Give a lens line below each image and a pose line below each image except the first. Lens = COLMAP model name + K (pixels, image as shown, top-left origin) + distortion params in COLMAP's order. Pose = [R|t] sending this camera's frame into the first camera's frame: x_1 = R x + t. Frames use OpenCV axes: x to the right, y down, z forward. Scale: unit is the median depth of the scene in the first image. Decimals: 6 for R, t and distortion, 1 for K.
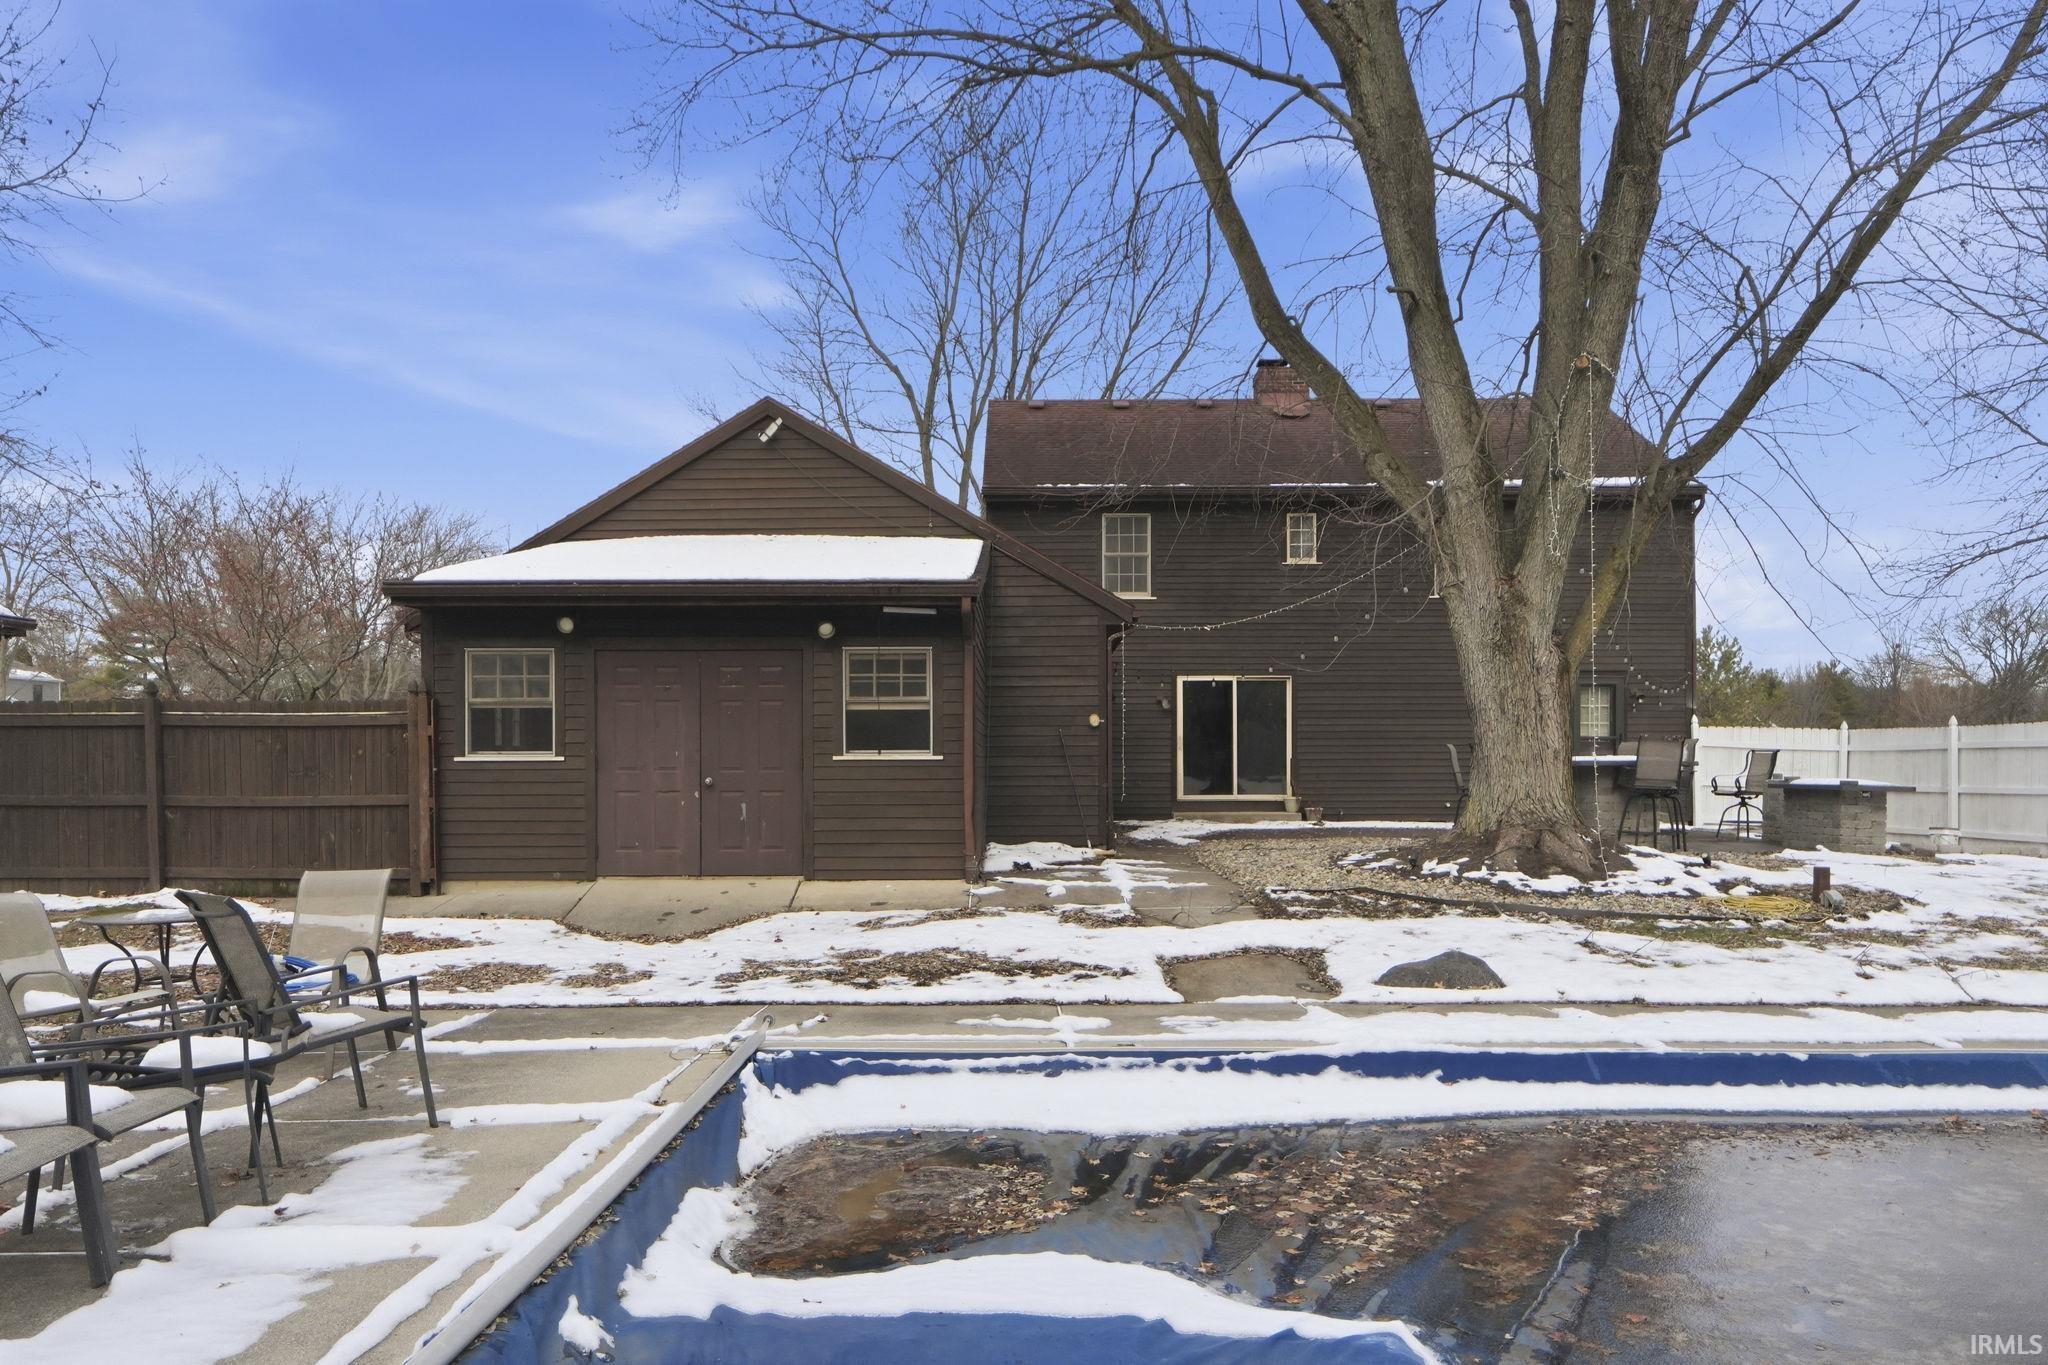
lens RADIAL K [[1447.9, 0, 1009.0], [0, 1447.9, 762.1], [0, 0, 1]] dist [0.004784, -0.005712]
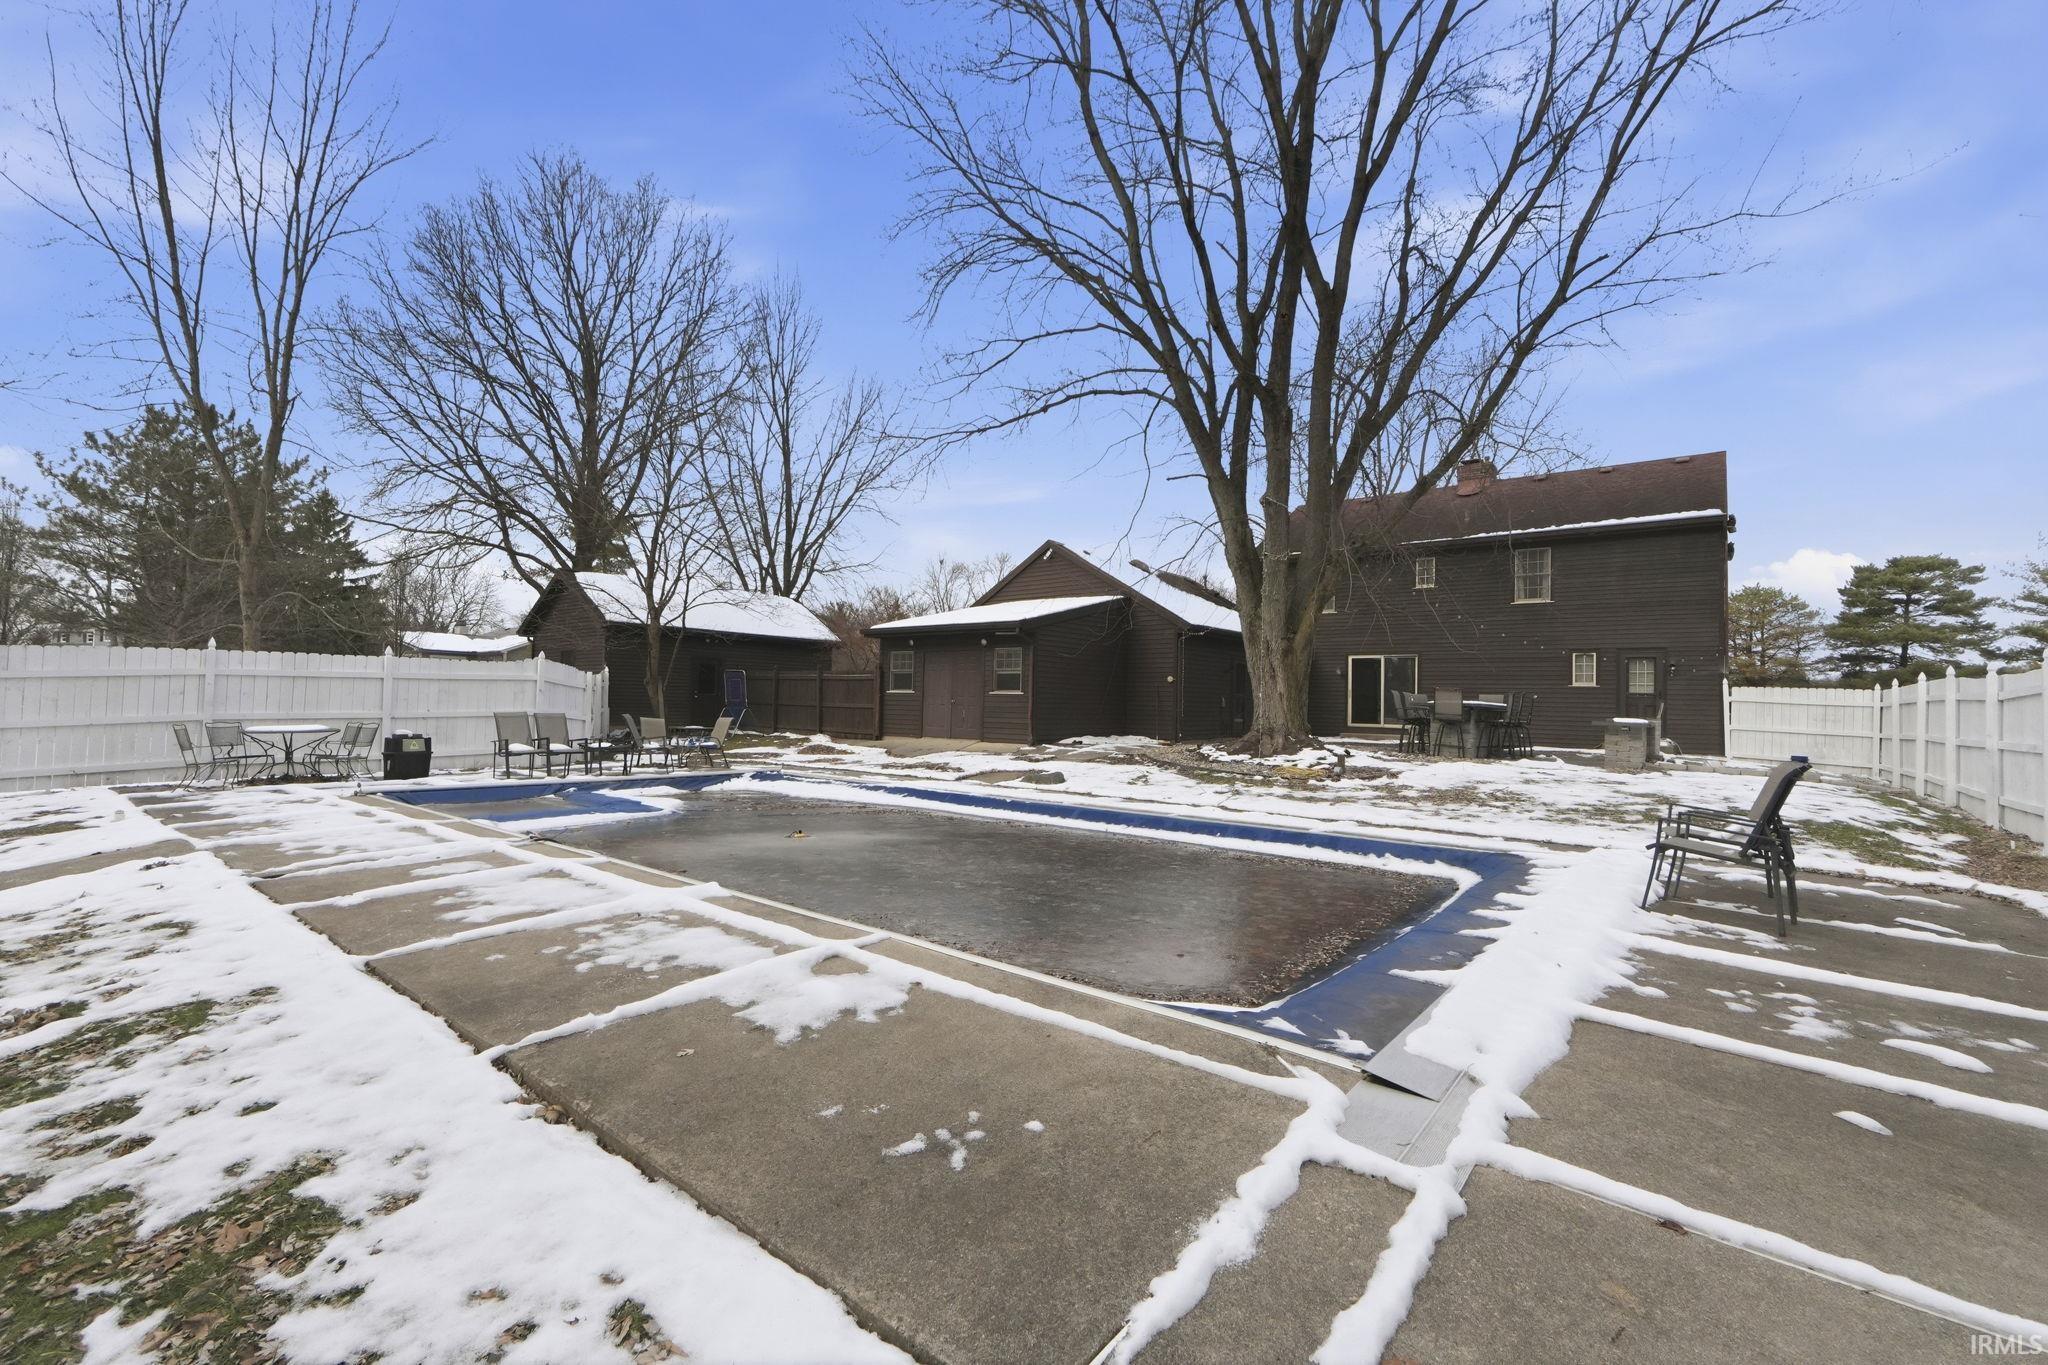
lens RADIAL K [[858.6, 0, 1024.7], [0, 858.6, 687.9], [0, 0, 1]] dist [0.001182, -0.000020]
pose [[0.782235, 0.007271, -0.622941, 0.824287], [-0.023244, 0.999576, -0.017521, 0.012657], [0.622549, 0.028185, 0.782073, -0.116704]]
